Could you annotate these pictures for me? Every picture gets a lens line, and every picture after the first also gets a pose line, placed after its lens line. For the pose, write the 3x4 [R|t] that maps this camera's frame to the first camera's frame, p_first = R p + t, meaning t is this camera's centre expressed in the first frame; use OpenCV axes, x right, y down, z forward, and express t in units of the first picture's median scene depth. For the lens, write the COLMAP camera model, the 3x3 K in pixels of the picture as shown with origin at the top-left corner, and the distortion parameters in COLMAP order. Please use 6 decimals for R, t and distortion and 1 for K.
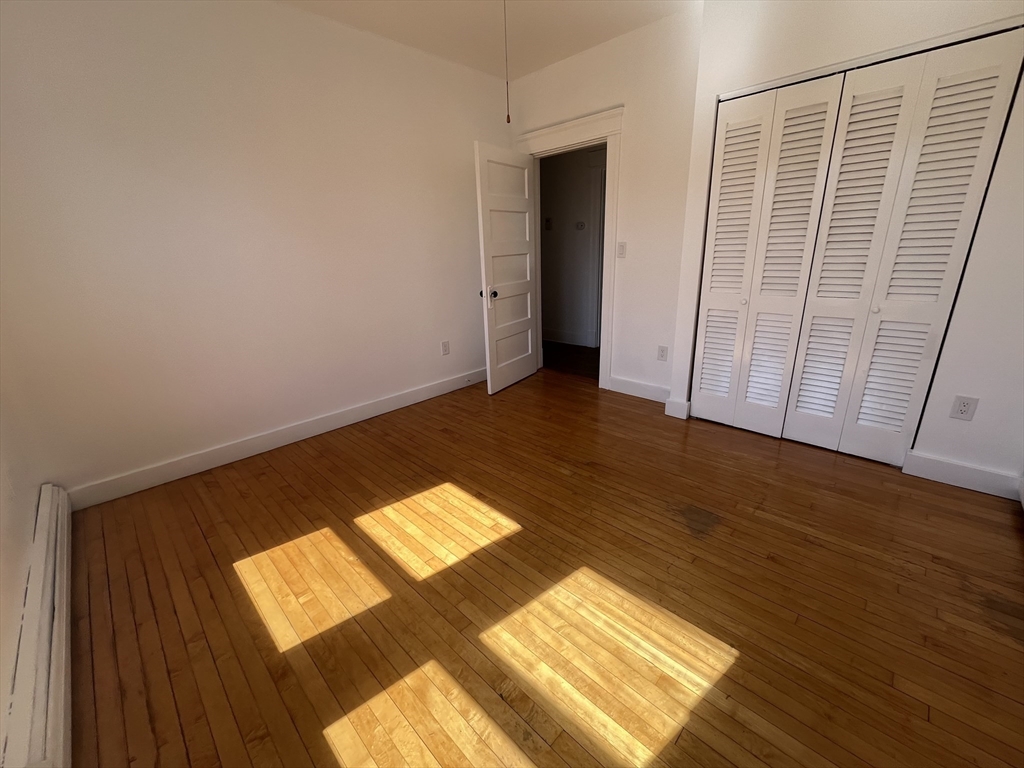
lens RADIAL K [[418.9, 0, 510.6], [0, 418.9, 381.3], [0, 0, 1]] dist [-0.003262, -0.000212]
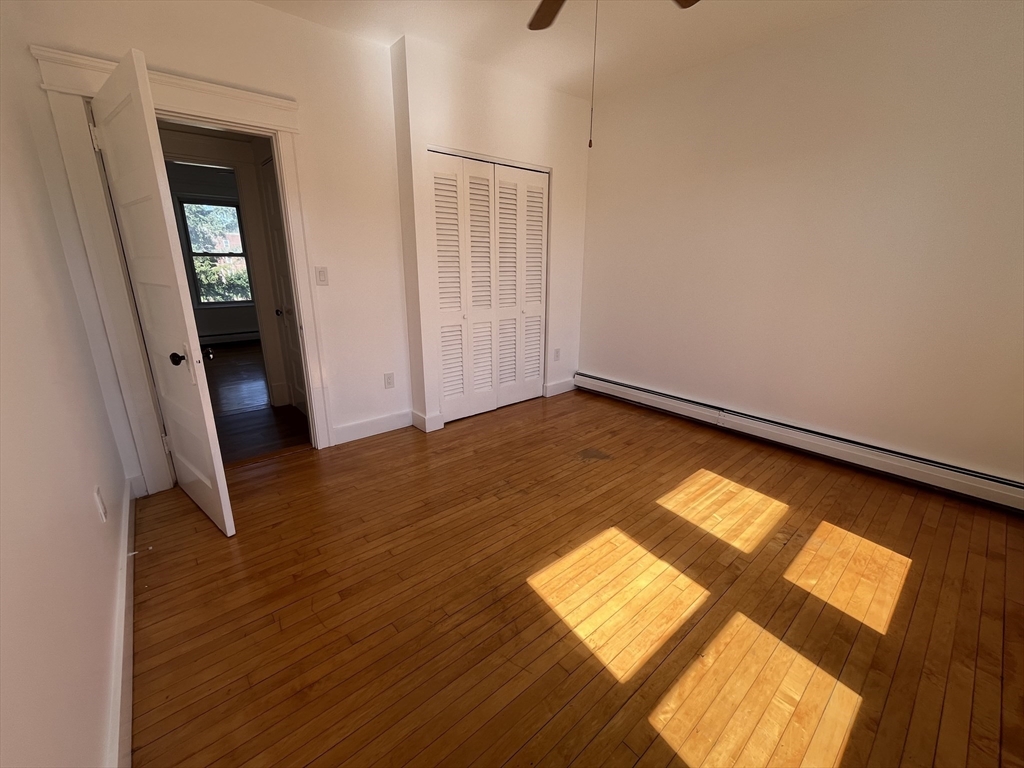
lens RADIAL K [[418.9, 0, 512.0], [0, 418.9, 381.0], [0, 0, 1]] dist [-0.003262, -0.000212]
pose [[0.084703, -0.230503, 0.969378, -0.804767], [0.305570, 0.932006, 0.194916, -0.242740], [-0.948395, 0.279703, 0.149379, 0.838807]]
